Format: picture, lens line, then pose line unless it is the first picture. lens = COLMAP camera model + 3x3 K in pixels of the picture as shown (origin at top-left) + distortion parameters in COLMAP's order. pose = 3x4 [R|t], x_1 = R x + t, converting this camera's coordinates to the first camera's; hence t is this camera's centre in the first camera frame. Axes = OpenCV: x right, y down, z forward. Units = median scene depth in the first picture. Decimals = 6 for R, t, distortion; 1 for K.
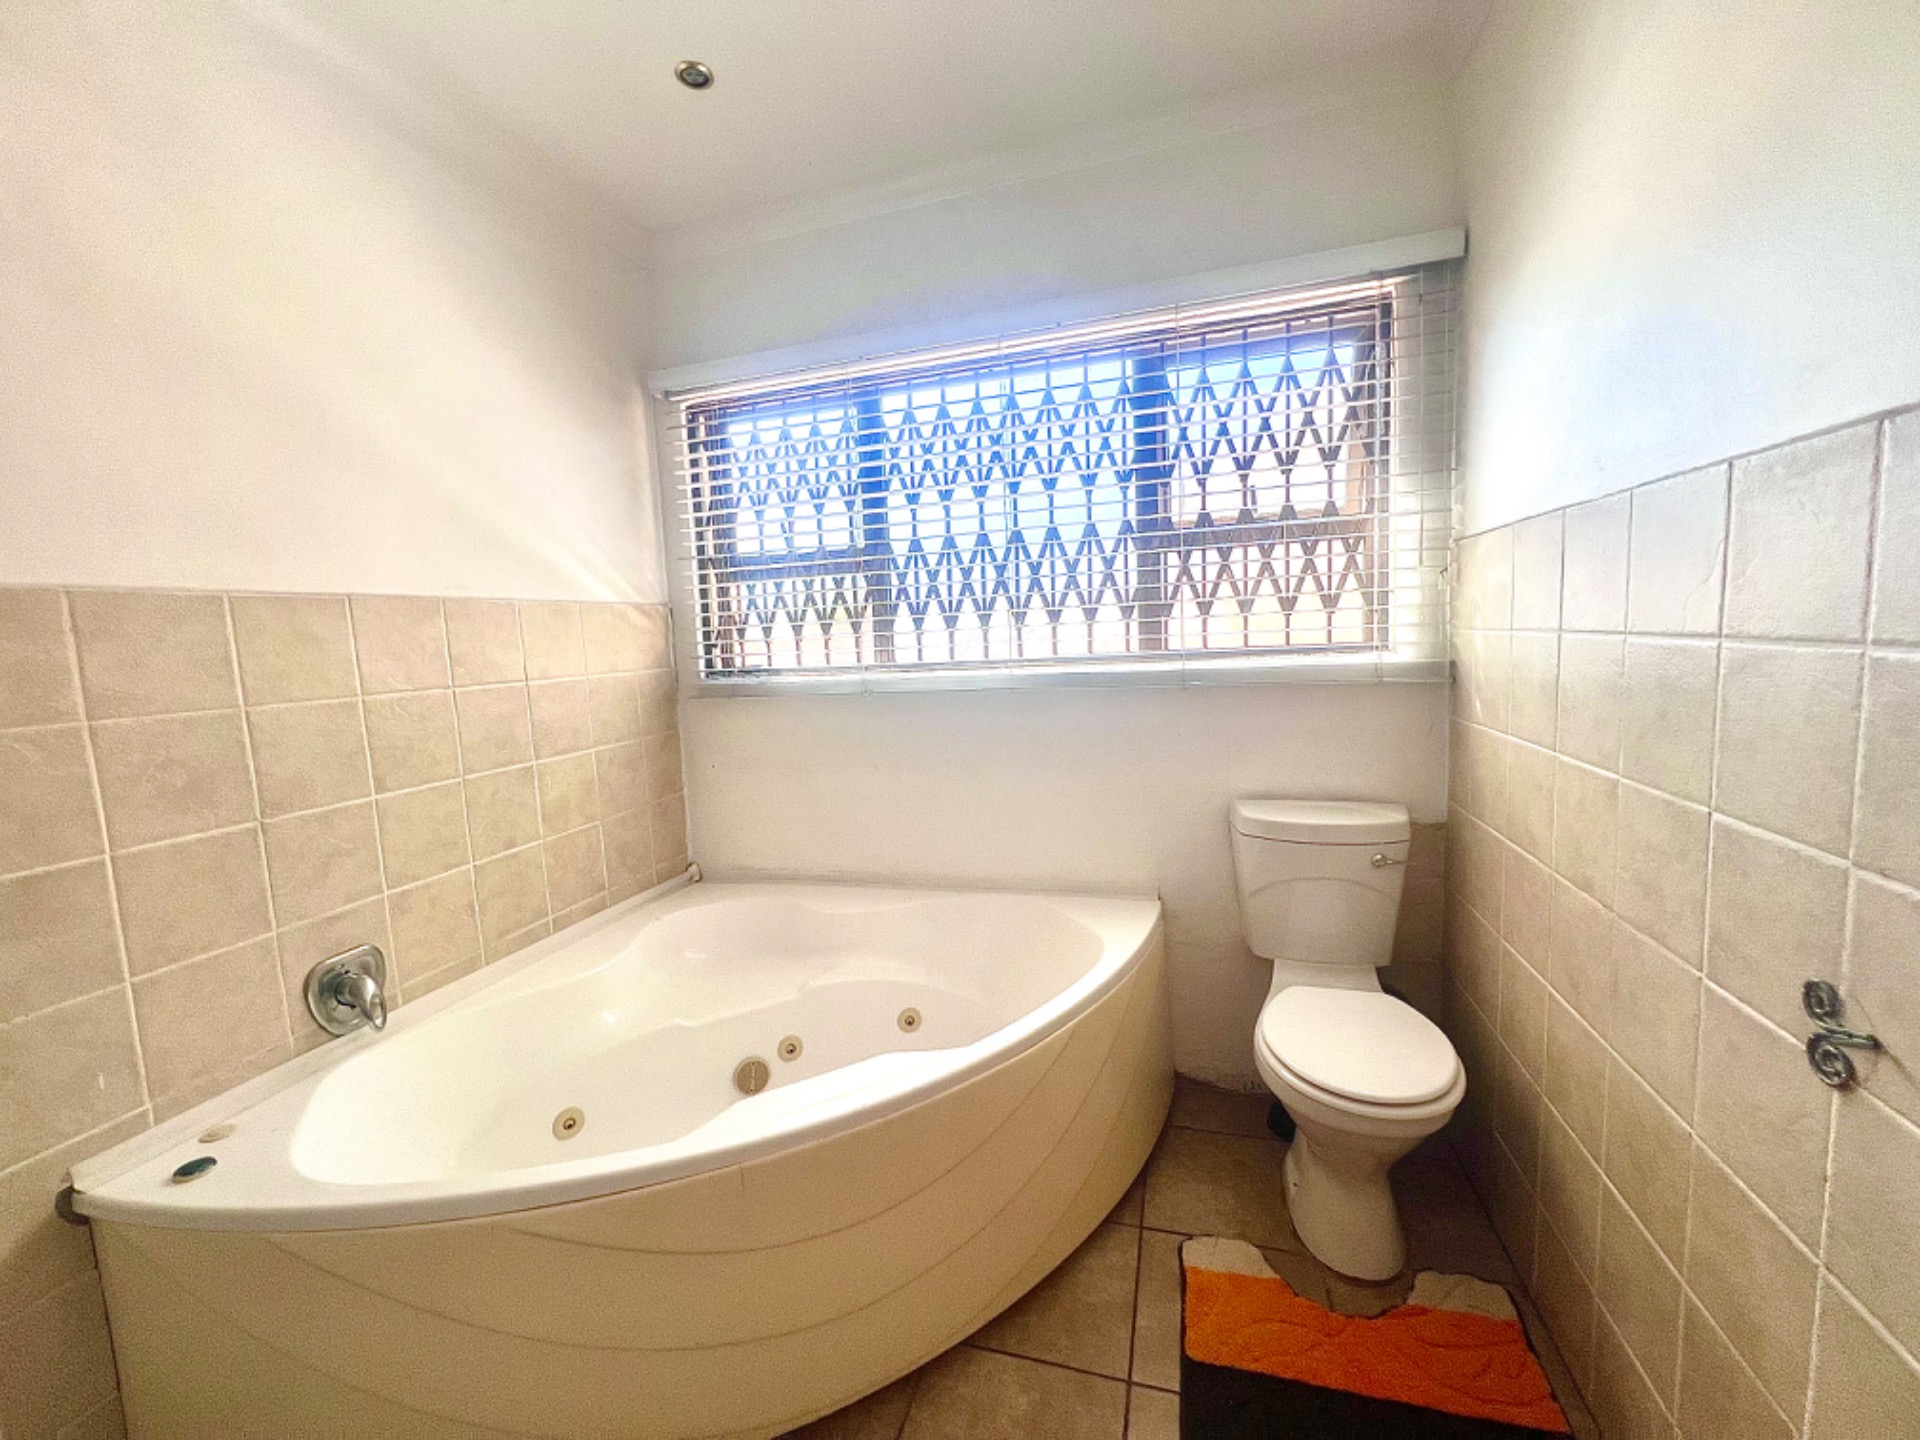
lens RADIAL K [[776.8, 0, 952.0], [0, 776.8, 715.2], [0, 0, 1]] dist [0.000312, 0.001082]
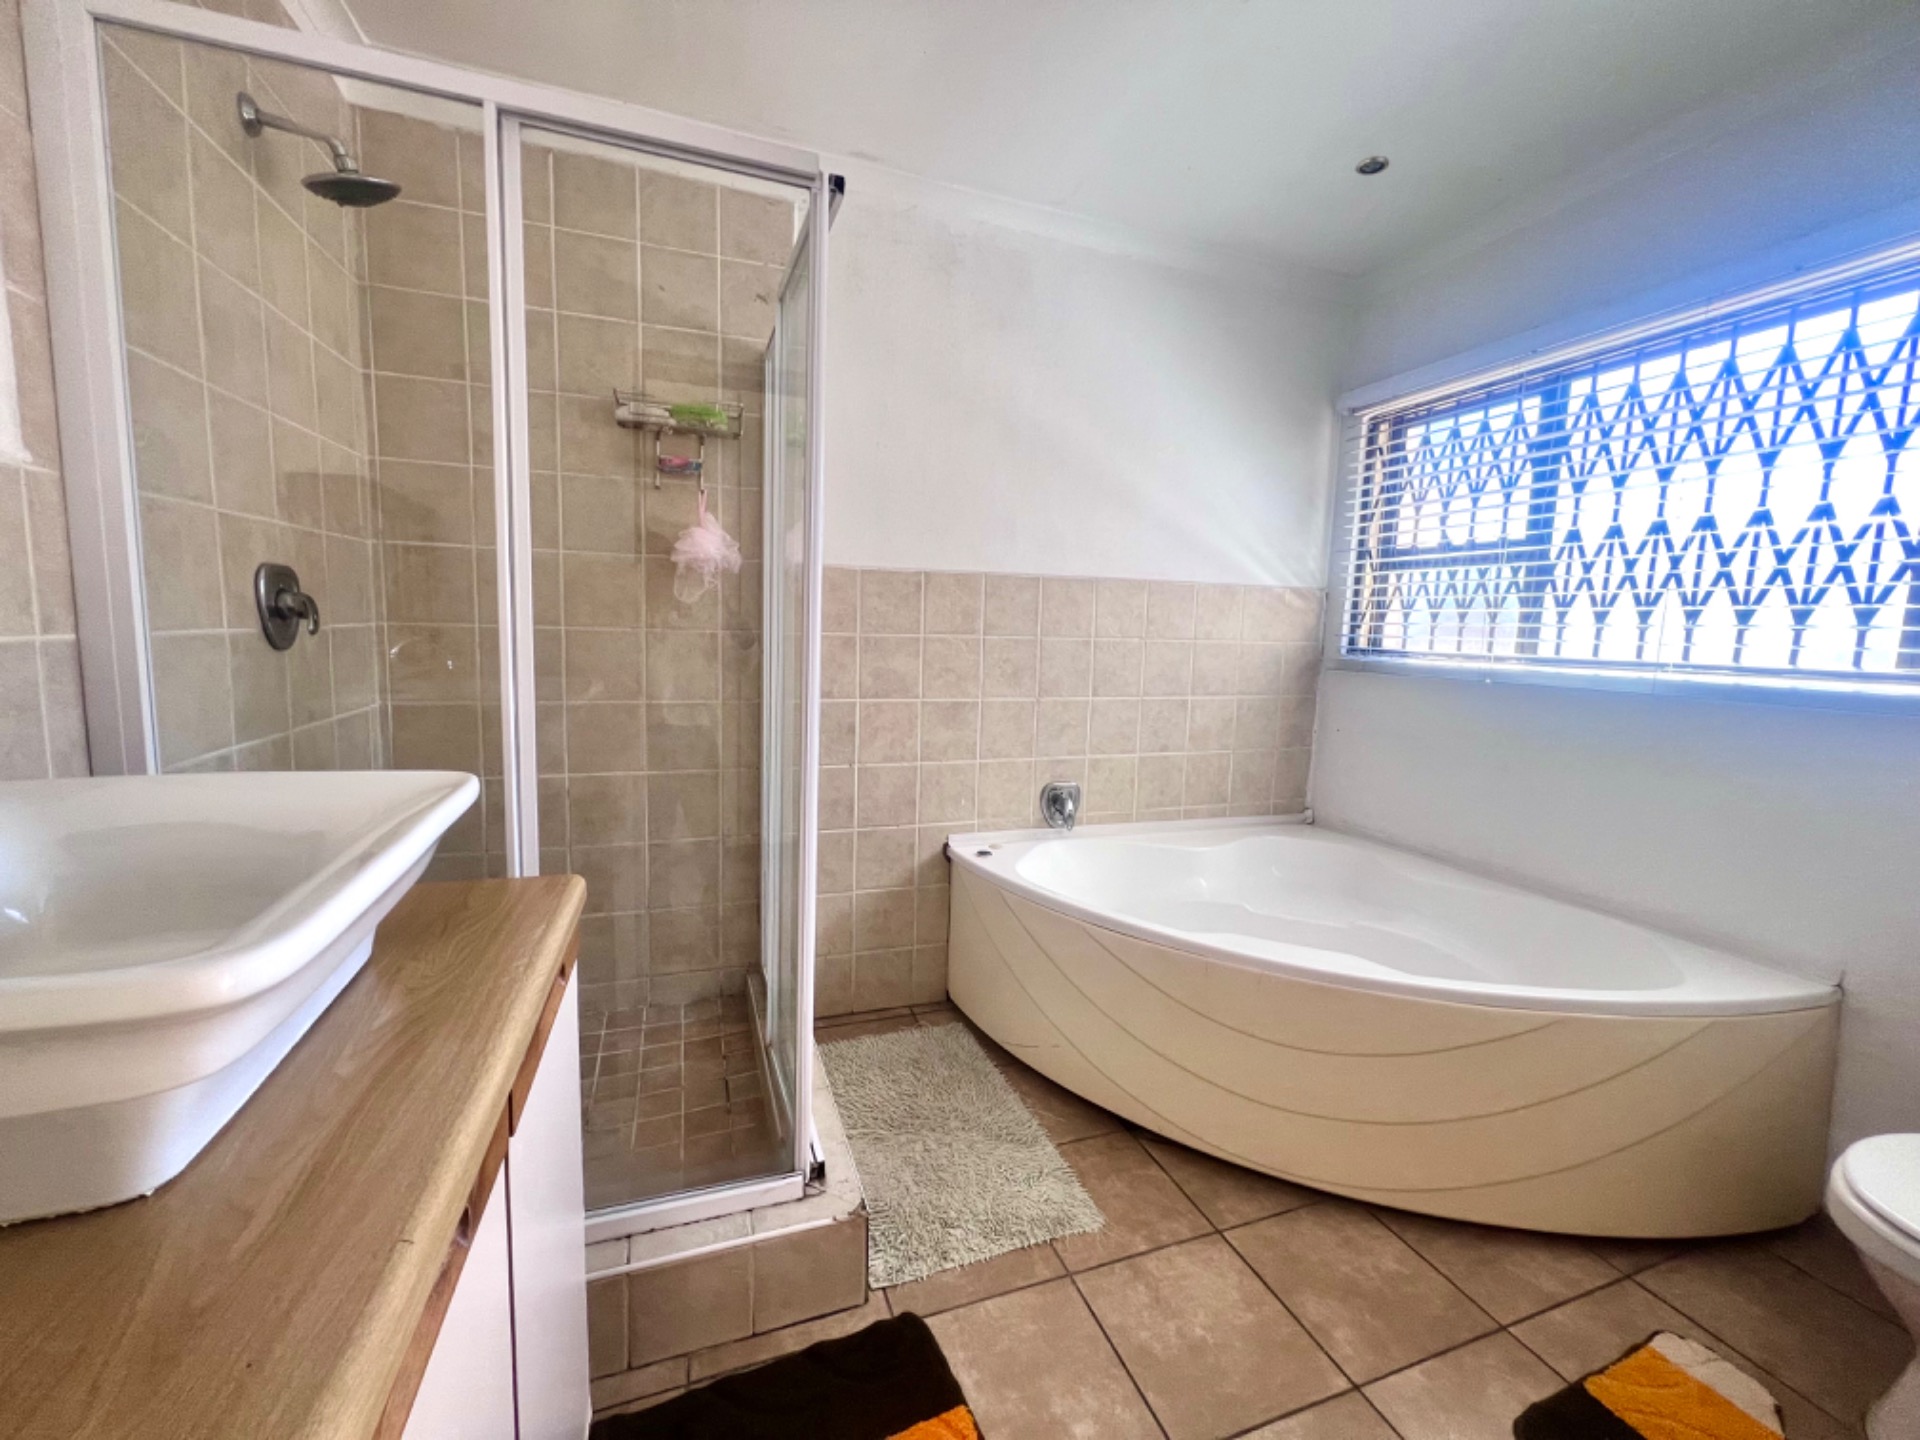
lens RADIAL K [[776.8, 0, 952.0], [0, 776.8, 715.2], [0, 0, 1]] dist [0.000312, 0.001082]
pose [[0.588572, 0.159156, -0.792624, 0.296050], [-0.141062, 0.985608, 0.093159, 0.019193], [0.796043, 0.056978, 0.602552, -0.178113]]
